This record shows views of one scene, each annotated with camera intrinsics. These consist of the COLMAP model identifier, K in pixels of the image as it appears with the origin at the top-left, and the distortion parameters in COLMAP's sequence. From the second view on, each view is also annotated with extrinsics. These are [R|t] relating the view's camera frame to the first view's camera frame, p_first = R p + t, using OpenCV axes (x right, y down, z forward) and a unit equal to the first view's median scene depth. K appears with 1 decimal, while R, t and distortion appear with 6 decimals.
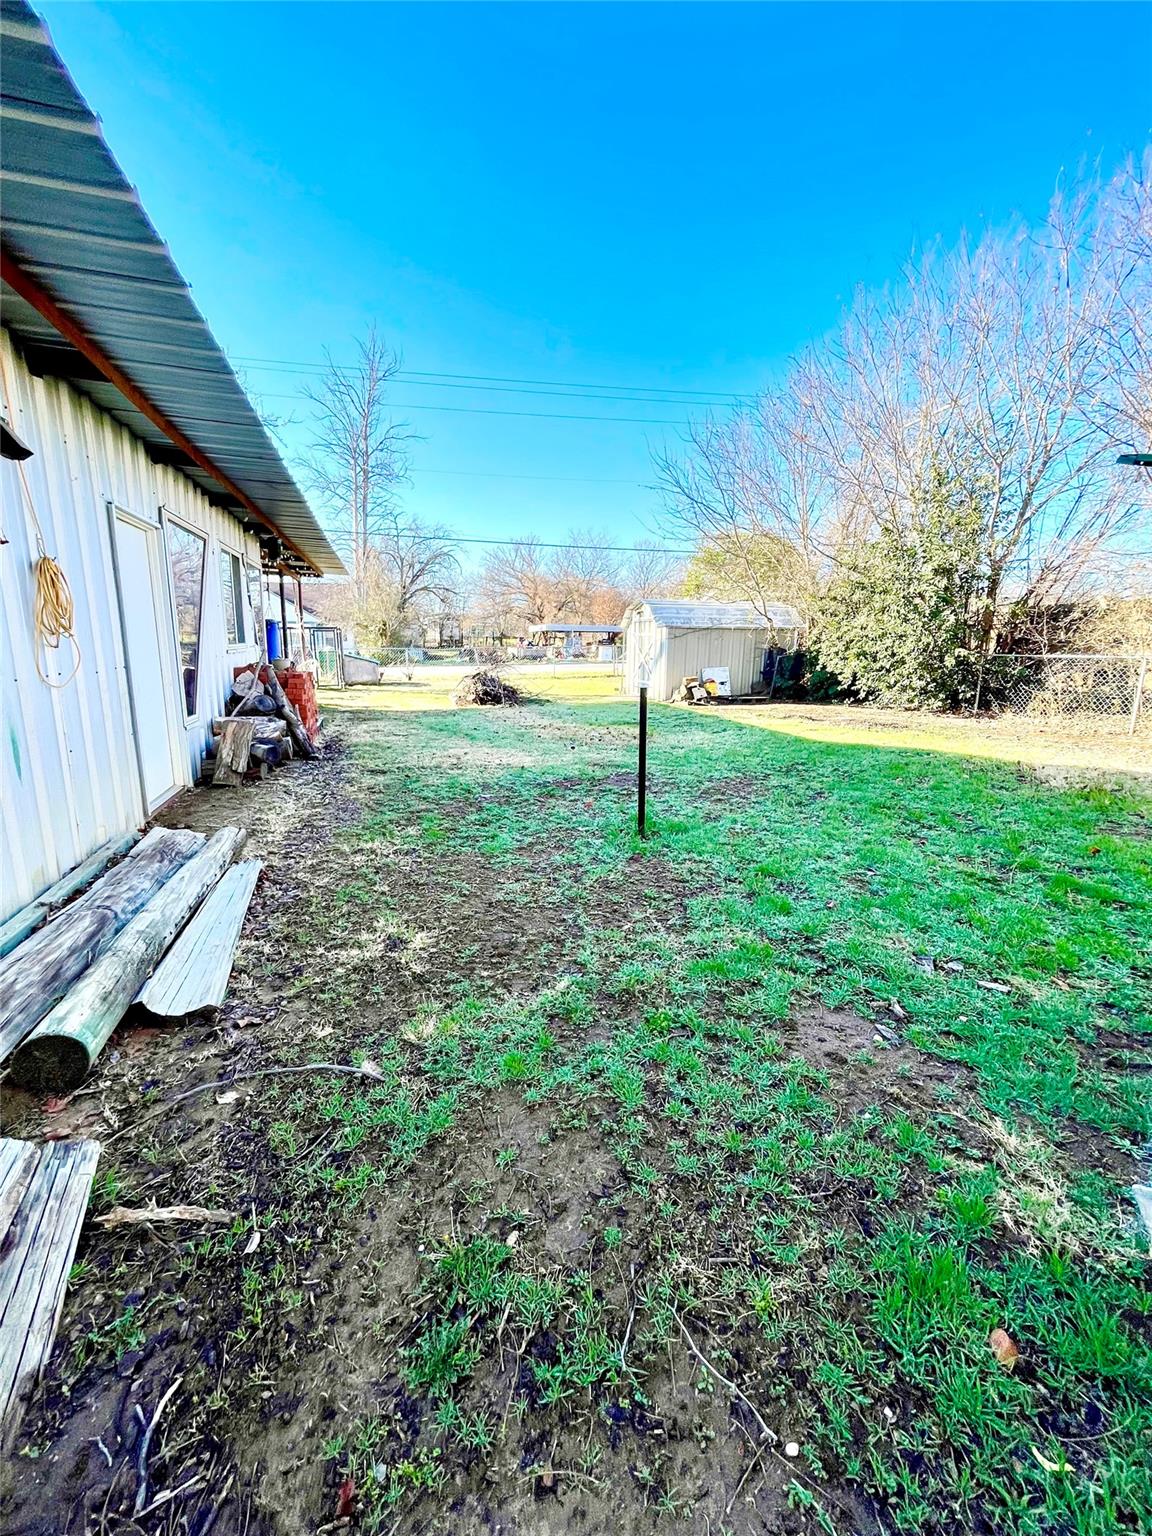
lens RADIAL K [[617.3, 0, 575.2], [0, 617.3, 768.3], [0, 0, 1]] dist [-0.002105, 0.000419]
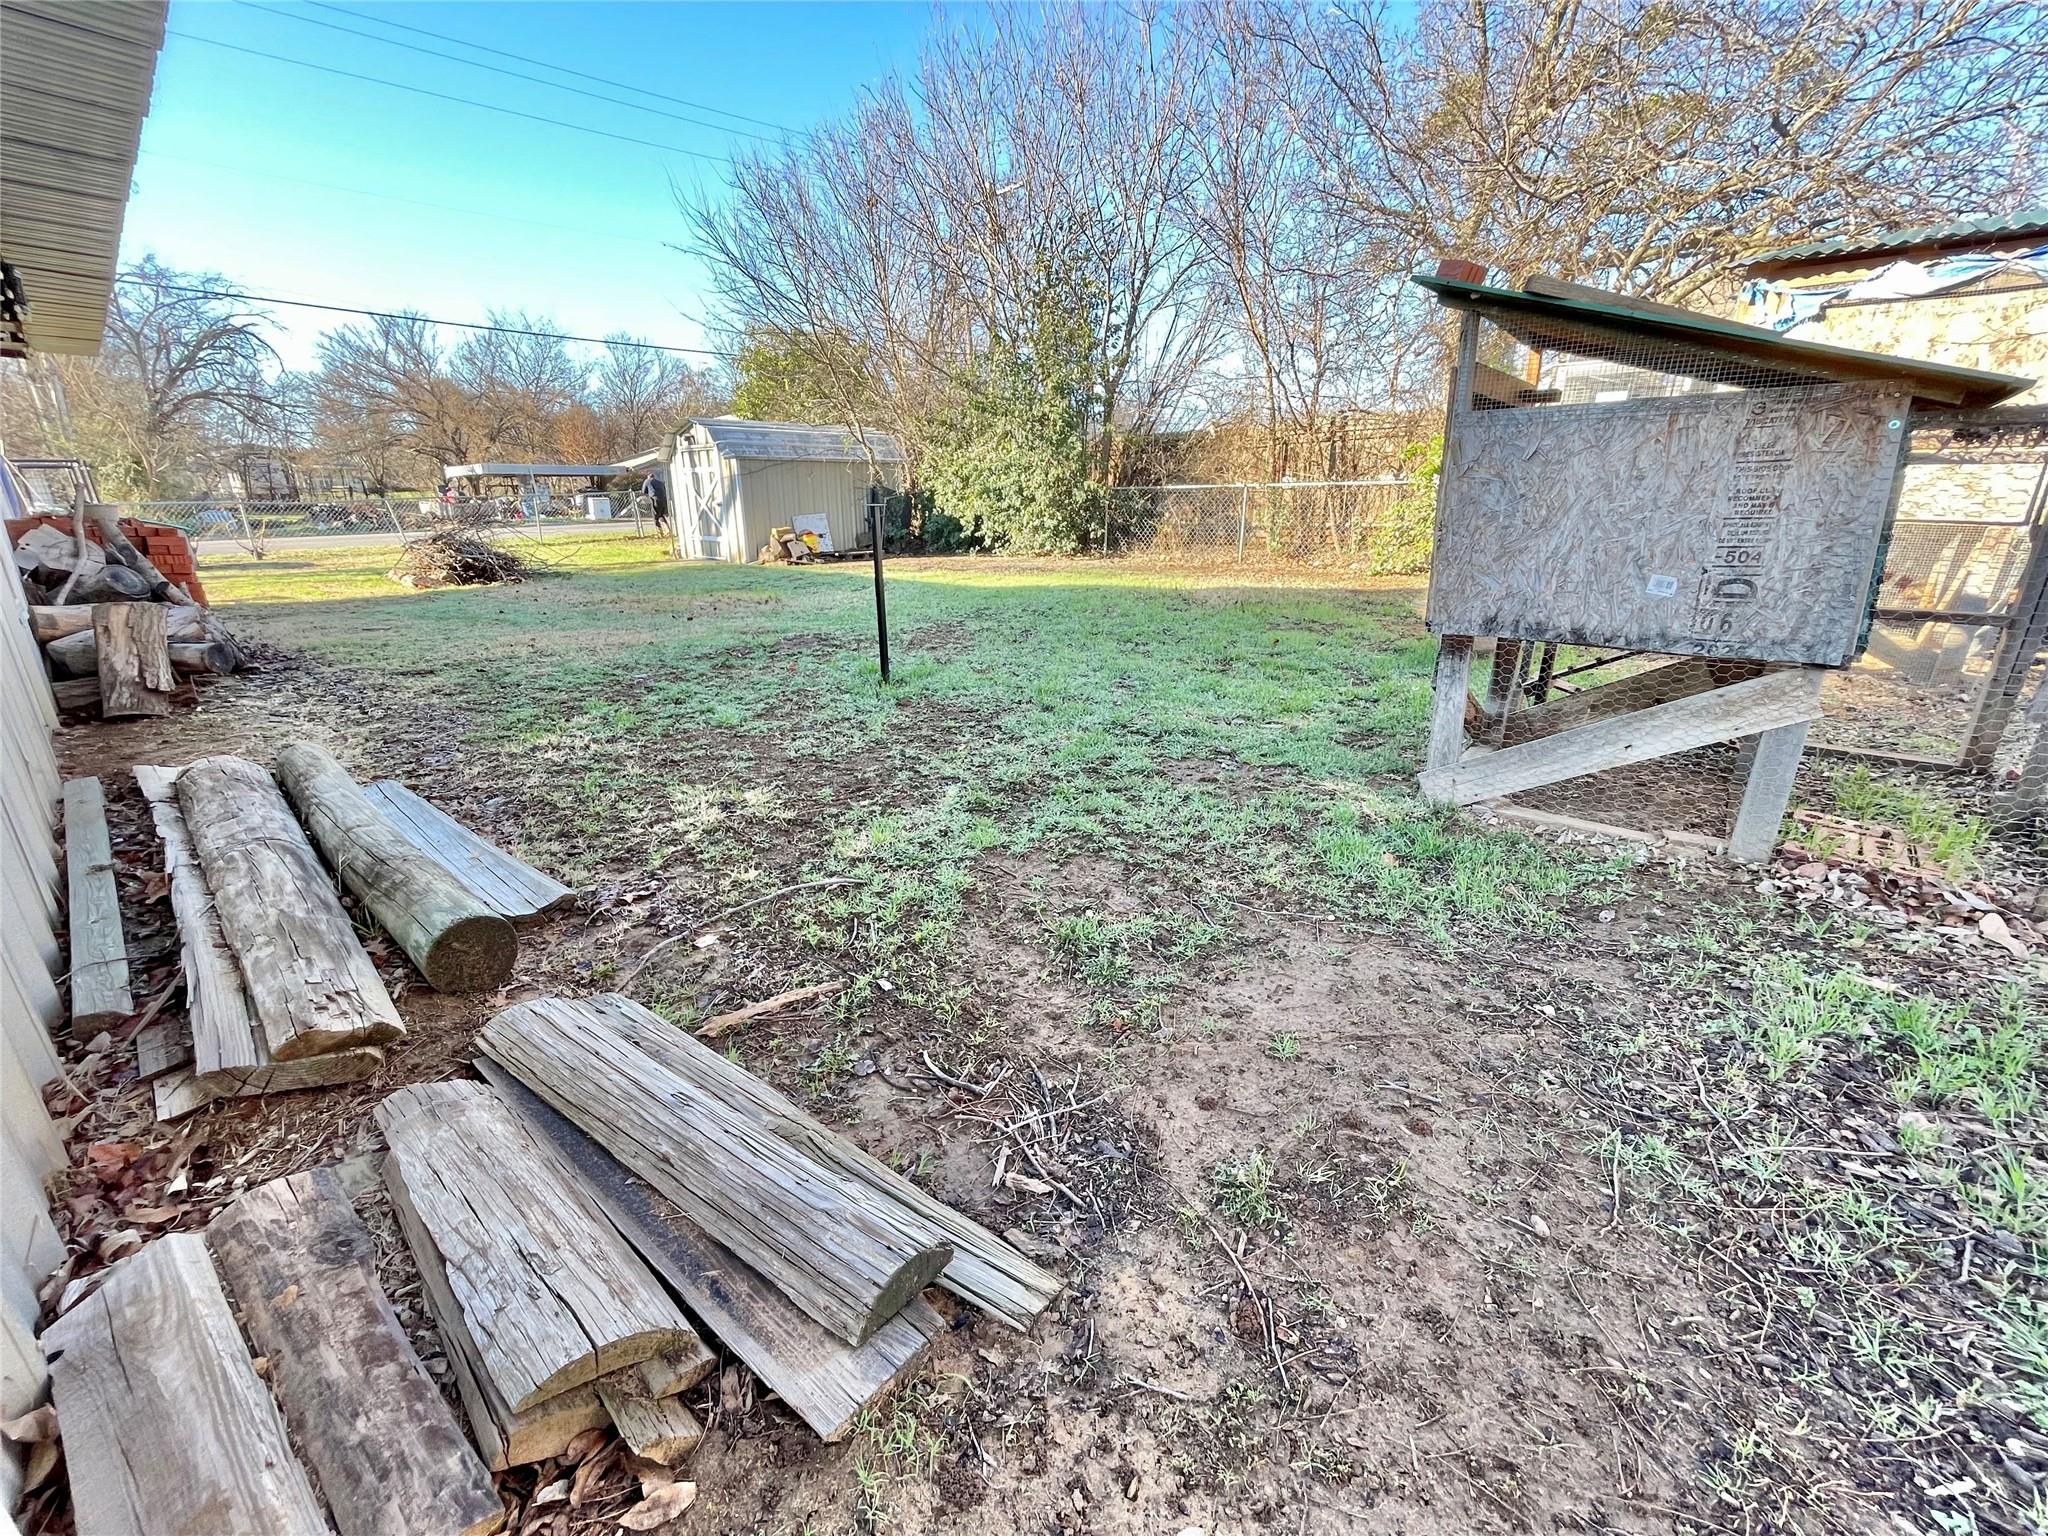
lens RADIAL K [[823.0, 0, 1024.3], [0, 823.0, 769.4], [0, 0, 1]] dist [-0.002105, 0.000419]
pose [[0.859837, -0.177301, 0.478794, -0.114034], [0.117437, 0.981304, 0.152485, 0.027588], [-0.496878, -0.074884, 0.864583, -0.037253]]
